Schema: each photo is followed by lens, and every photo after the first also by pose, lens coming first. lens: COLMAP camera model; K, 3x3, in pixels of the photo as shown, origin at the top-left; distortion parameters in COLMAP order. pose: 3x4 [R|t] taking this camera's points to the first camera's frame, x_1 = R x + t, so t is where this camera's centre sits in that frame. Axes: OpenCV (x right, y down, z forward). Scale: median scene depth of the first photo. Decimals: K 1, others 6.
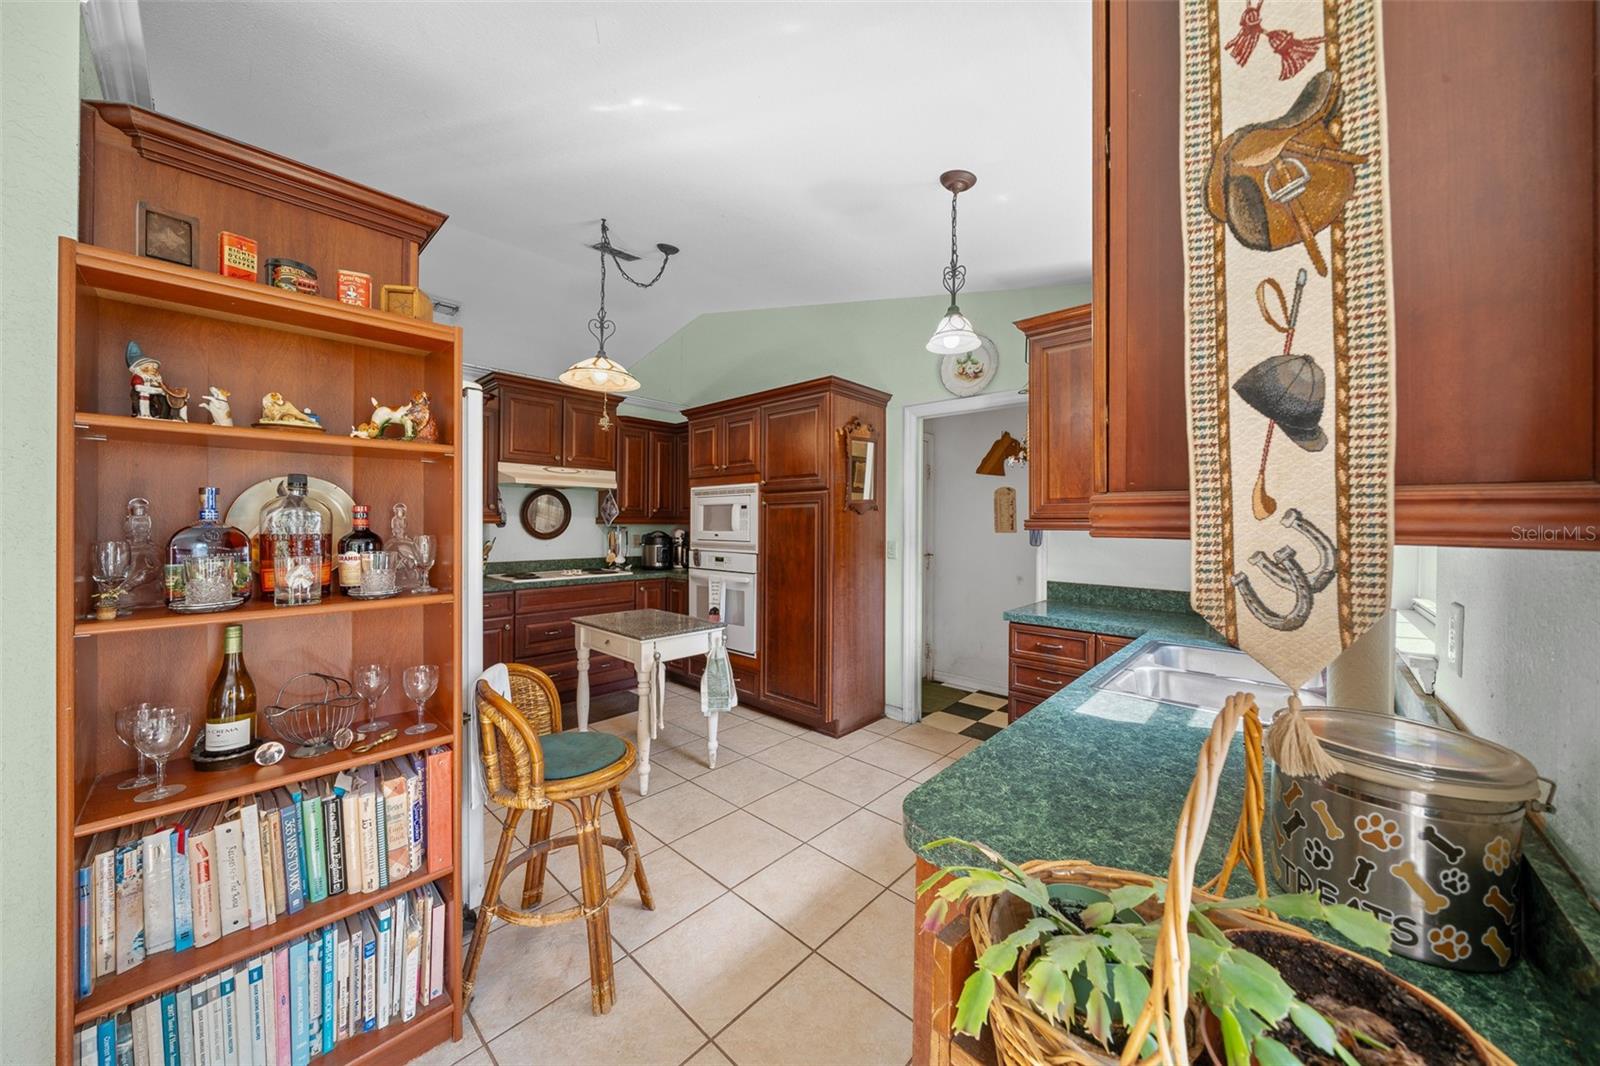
lens RADIAL K [[559.8, 0, 801.0], [0, 559.8, 517.2], [0, 0, 1]] dist [-0.005631, -0.000095]
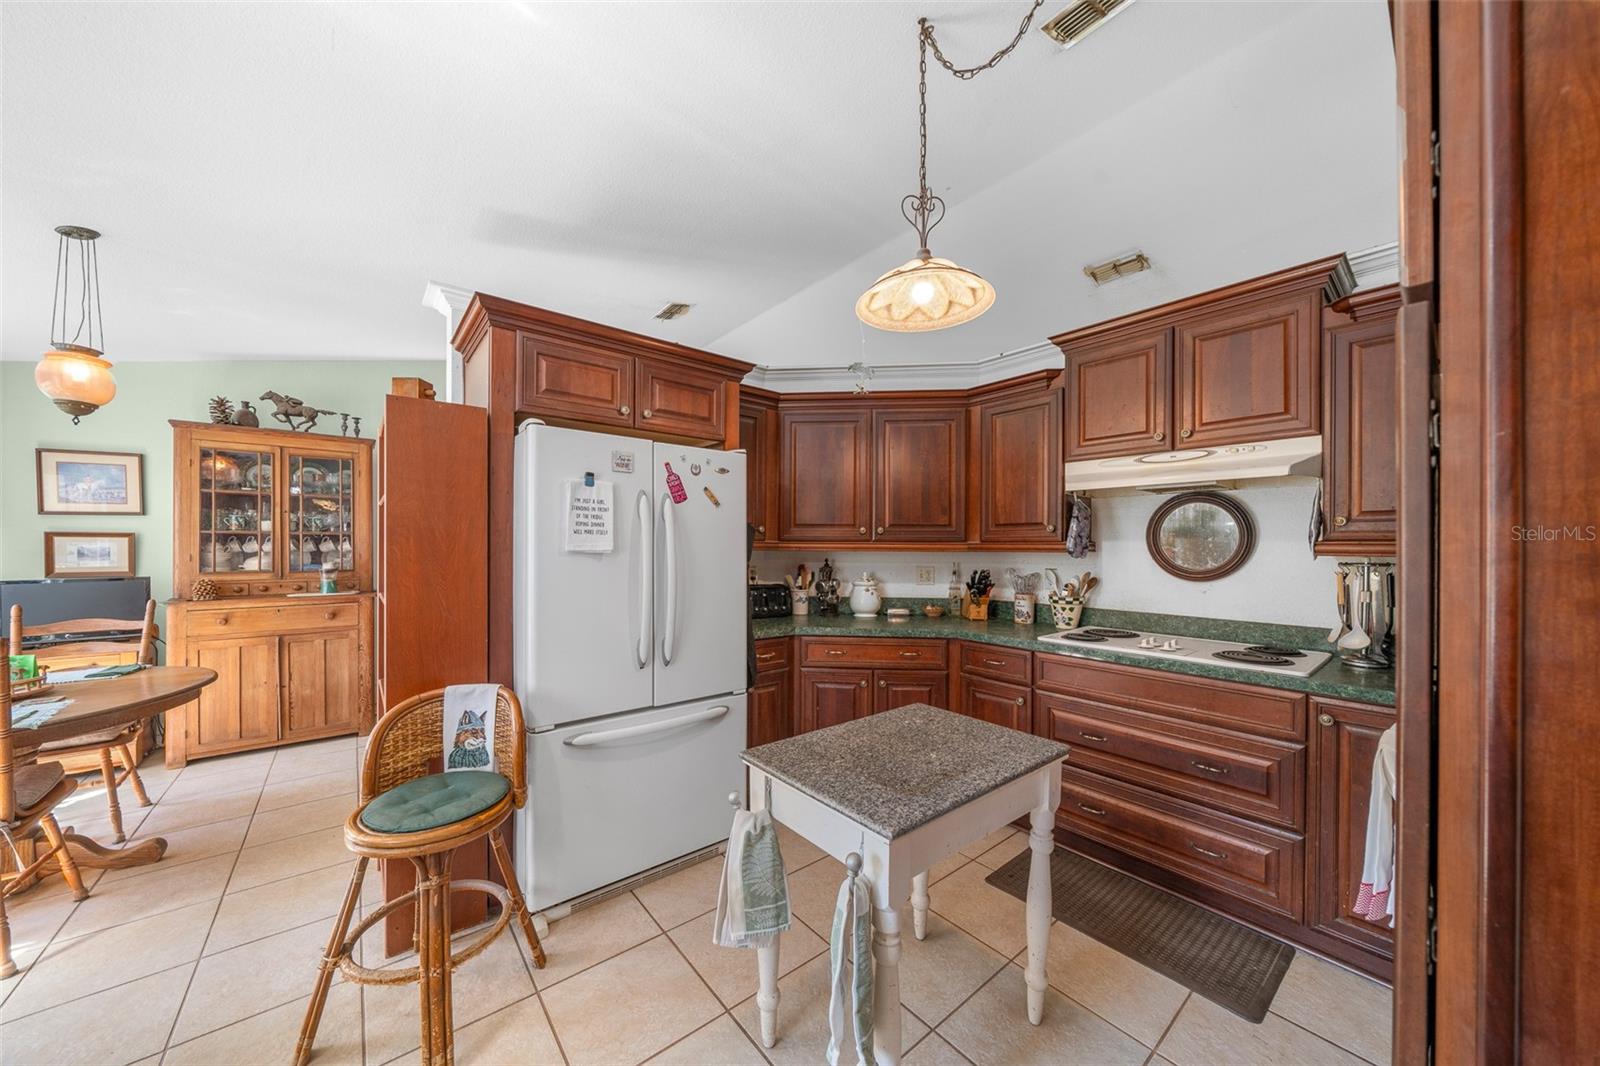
lens RADIAL K [[545.4, 0, 801.8], [0, 545.4, 546.9], [0, 0, 1]] dist [-0.002092, 0.000025]
pose [[-0.144752, -0.004799, -0.989456, 0.169907], [0.001639, 0.999986, -0.005090, 0.007532], [0.989467, -0.002358, -0.144742, 0.767821]]
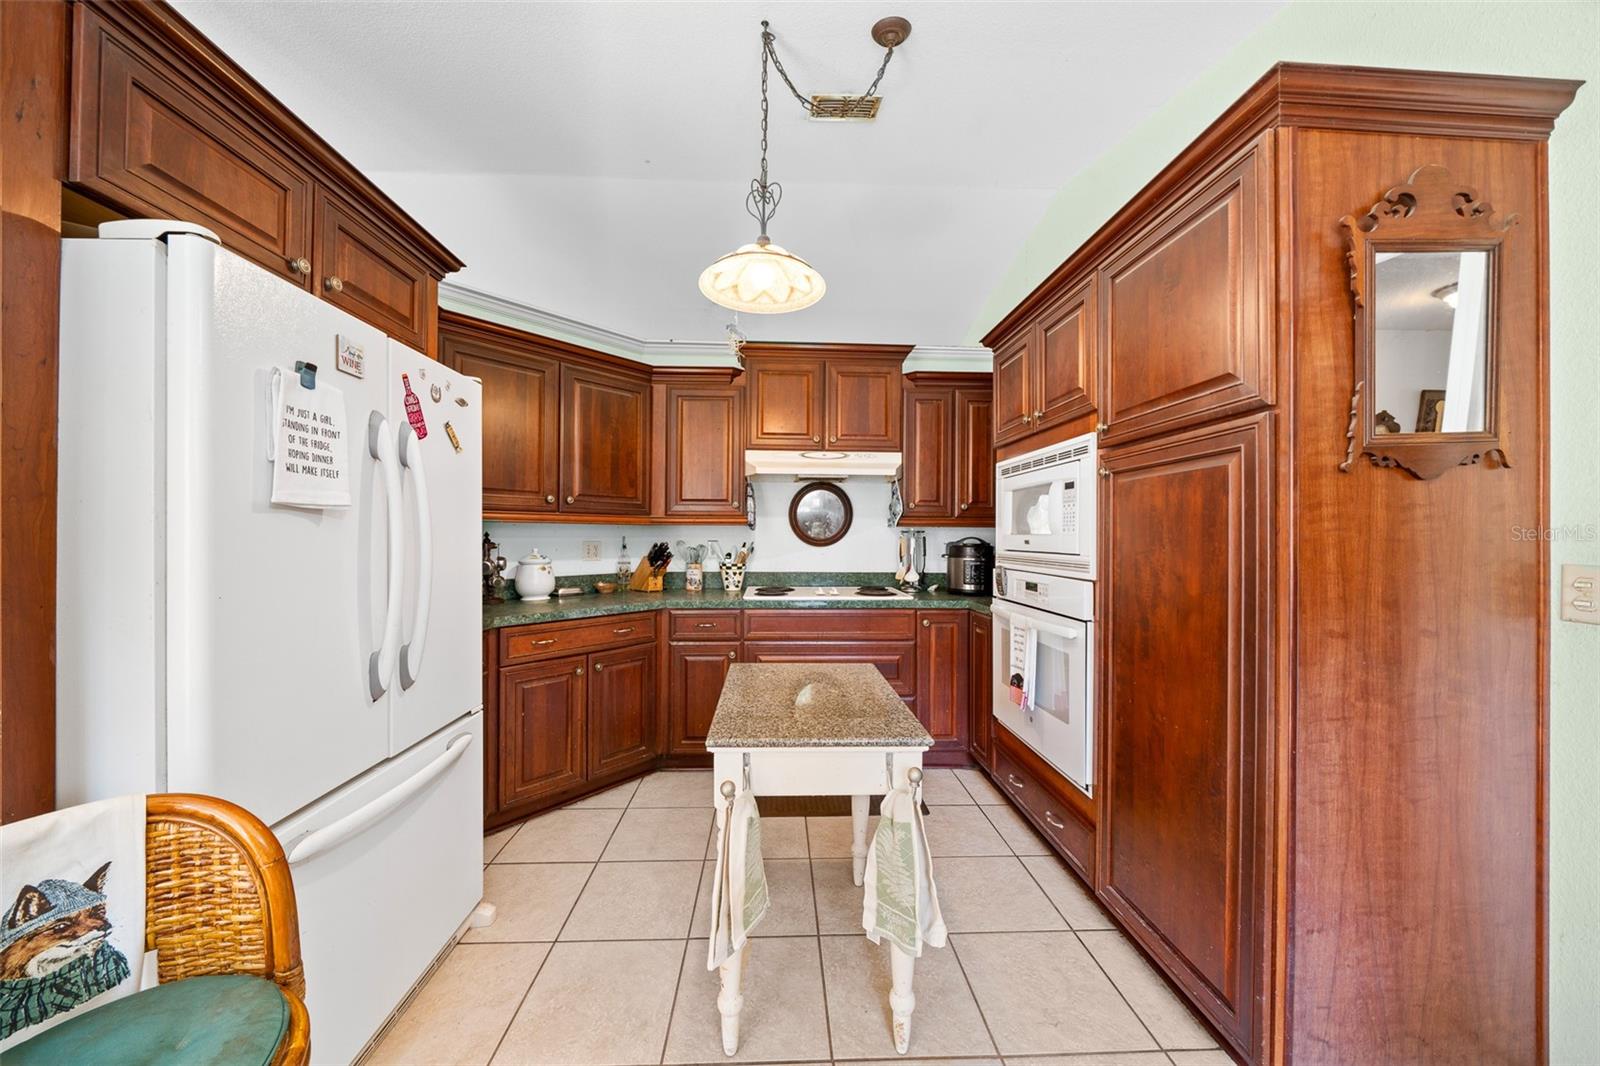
lens RADIAL K [[539.4, 0, 787.7], [0, 539.4, 532.8], [0, 0, 1]] dist [-0.005344, 0.000084]
pose [[0.697312, -0.003982, -0.716757, 0.067935], [0.004147, 0.999990, -0.001521, 0.023958], [0.716756, -0.001912, 0.697321, 0.486669]]
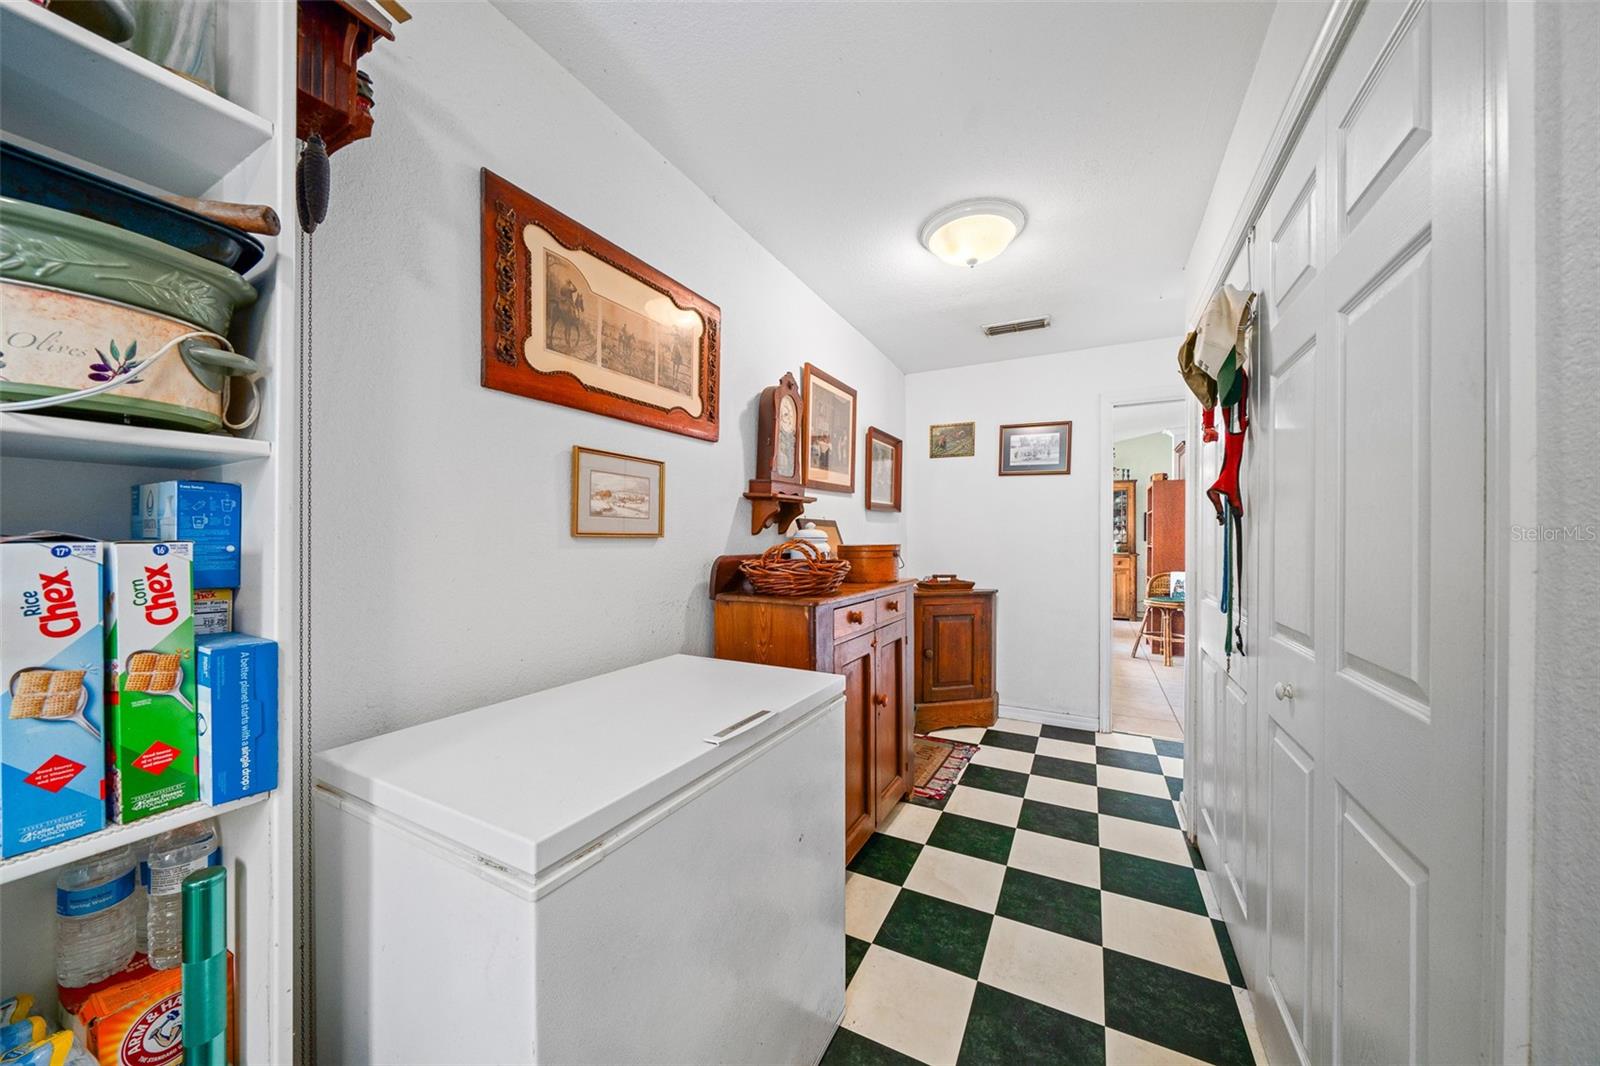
lens RADIAL K [[545.4, 0, 801.8], [0, 545.4, 546.9], [0, 0, 1]] dist [-0.002092, 0.000025]
pose [[-0.968975, -0.002166, -0.247148, 1.020812], [-0.002647, 0.999995, 0.001614, 0.057743], [0.247144, 0.002218, -0.968976, 1.522811]]
